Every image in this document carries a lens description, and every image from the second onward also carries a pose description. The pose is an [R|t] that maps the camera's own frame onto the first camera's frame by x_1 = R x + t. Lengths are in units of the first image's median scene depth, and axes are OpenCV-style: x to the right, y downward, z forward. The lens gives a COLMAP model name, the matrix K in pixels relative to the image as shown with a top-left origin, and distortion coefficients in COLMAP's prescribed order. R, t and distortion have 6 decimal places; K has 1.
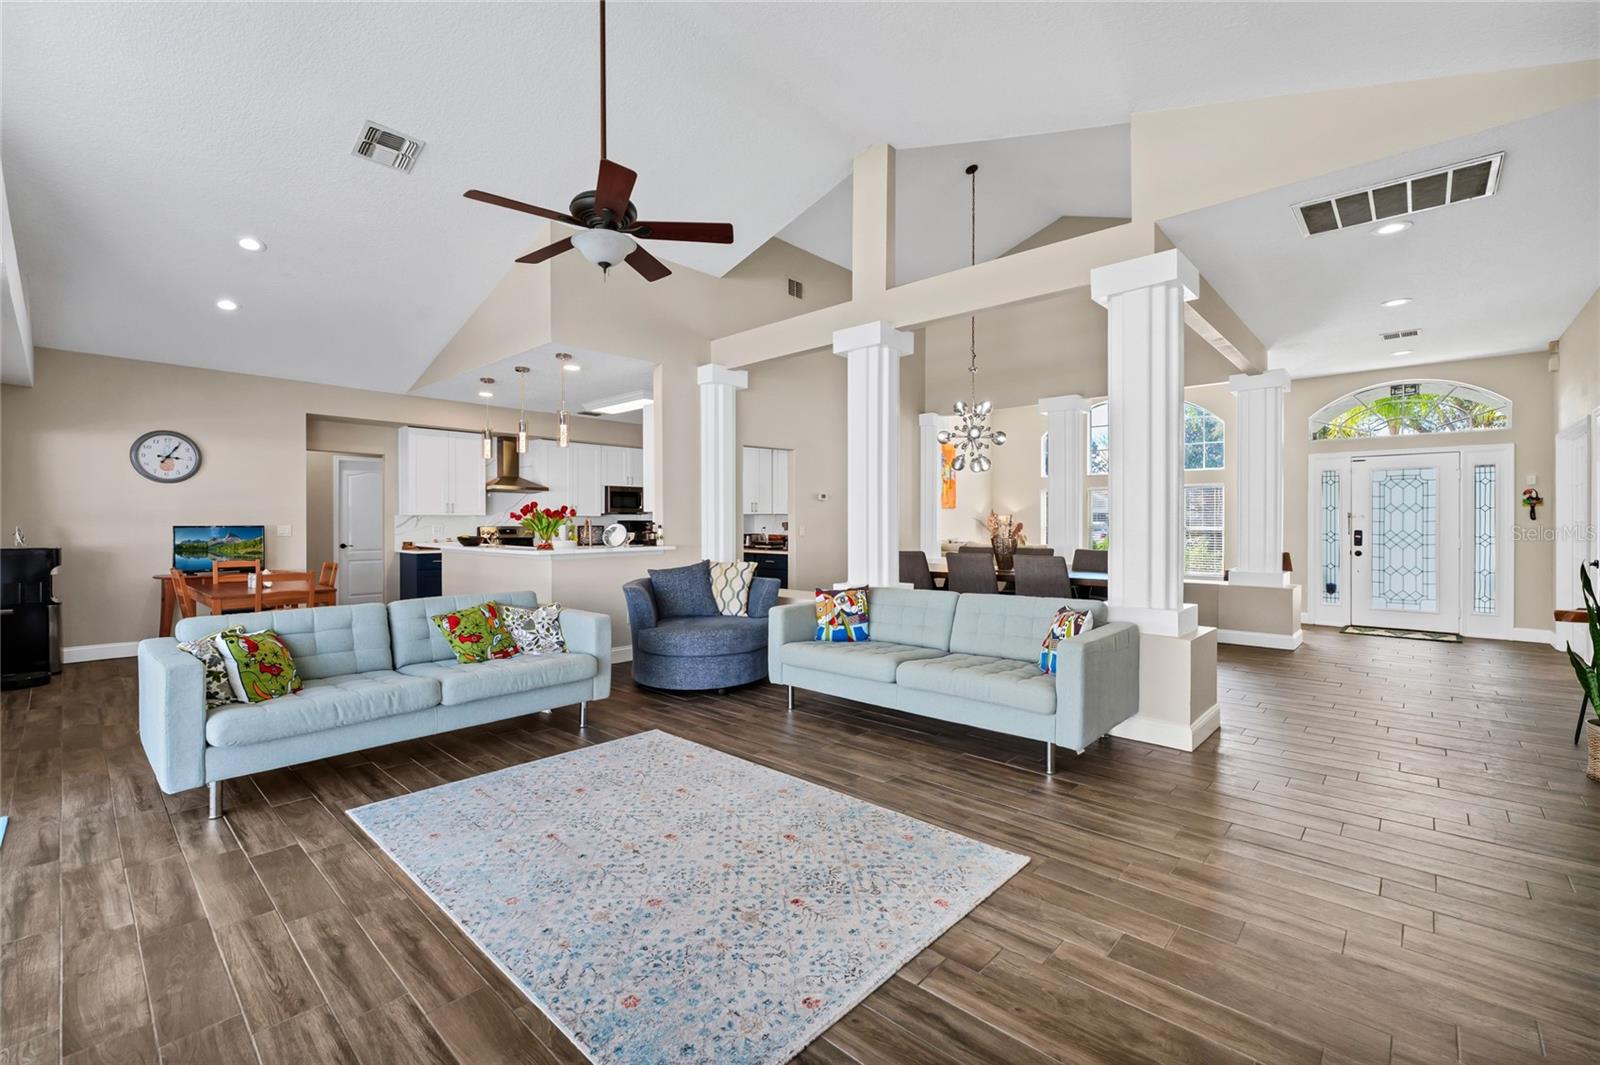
lens RADIAL K [[662.6, 0, 791.6], [0, 662.6, 526.6], [0, 0, 1]] dist [-0.001247, -0.000476]
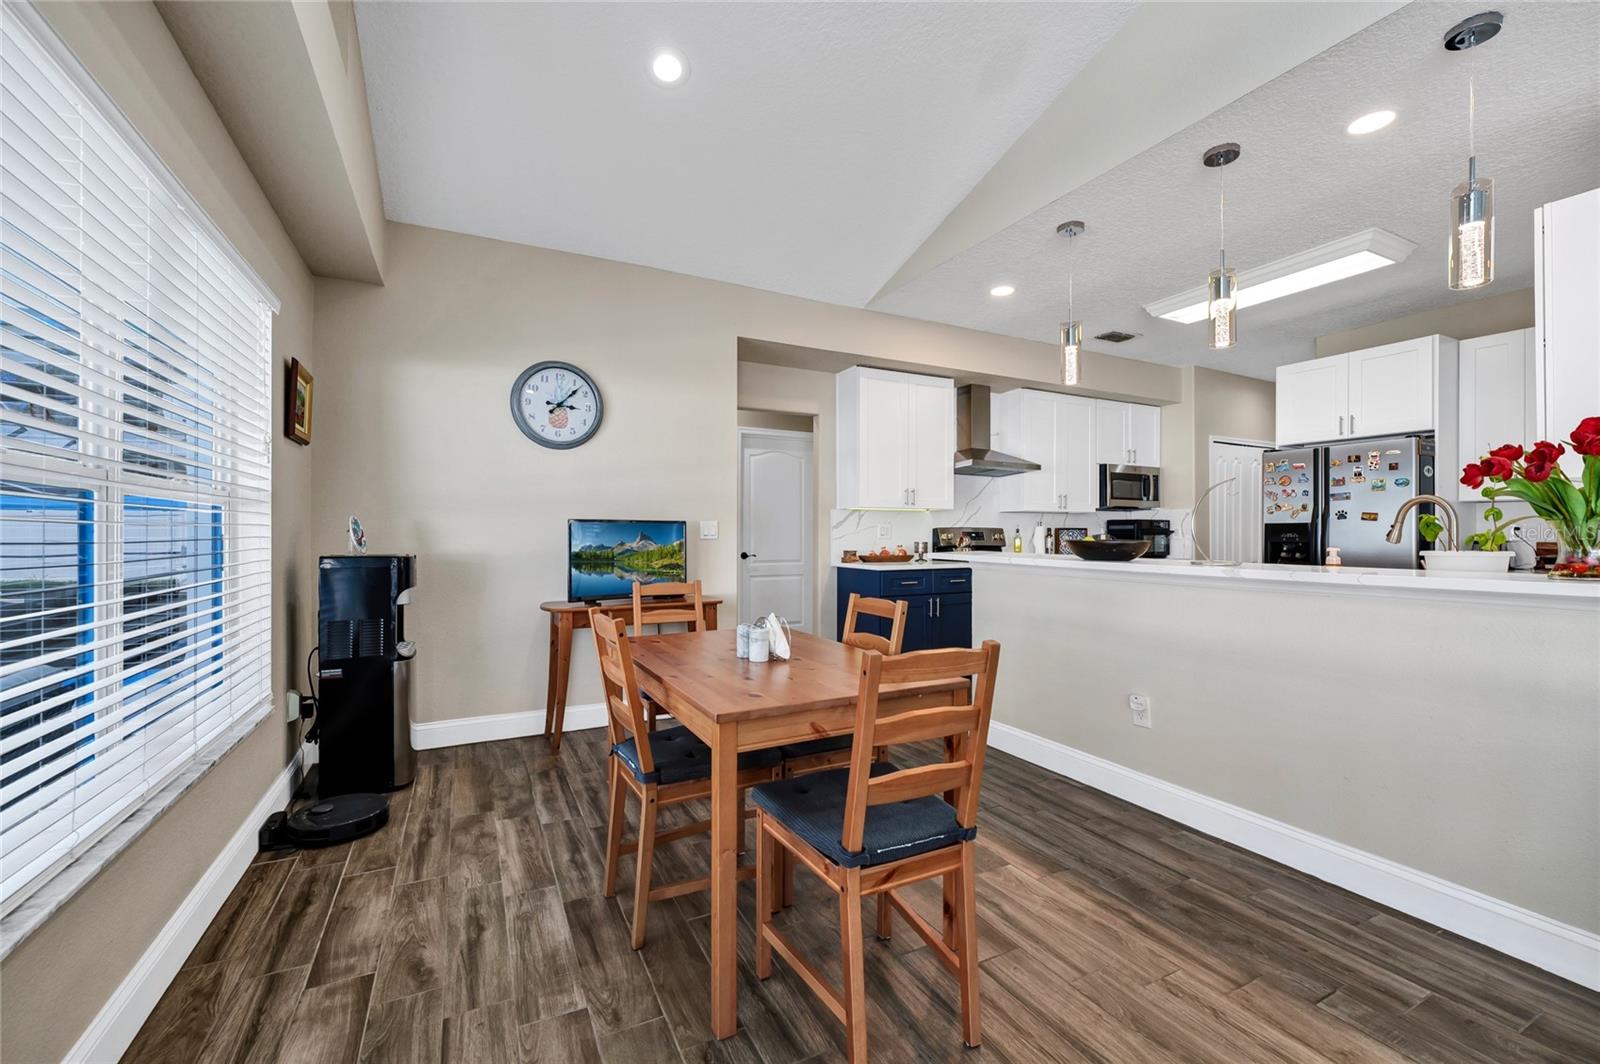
lens RADIAL K [[662.6, 0, 813.4], [0, 662.6, 526.8], [0, 0, 1]] dist [-0.001247, -0.000476]
pose [[0.943025, -0.004454, -0.332693, -0.515759], [-0.001403, 0.999848, -0.017363, 0.014630], [0.332720, 0.016840, 0.942875, 0.501539]]
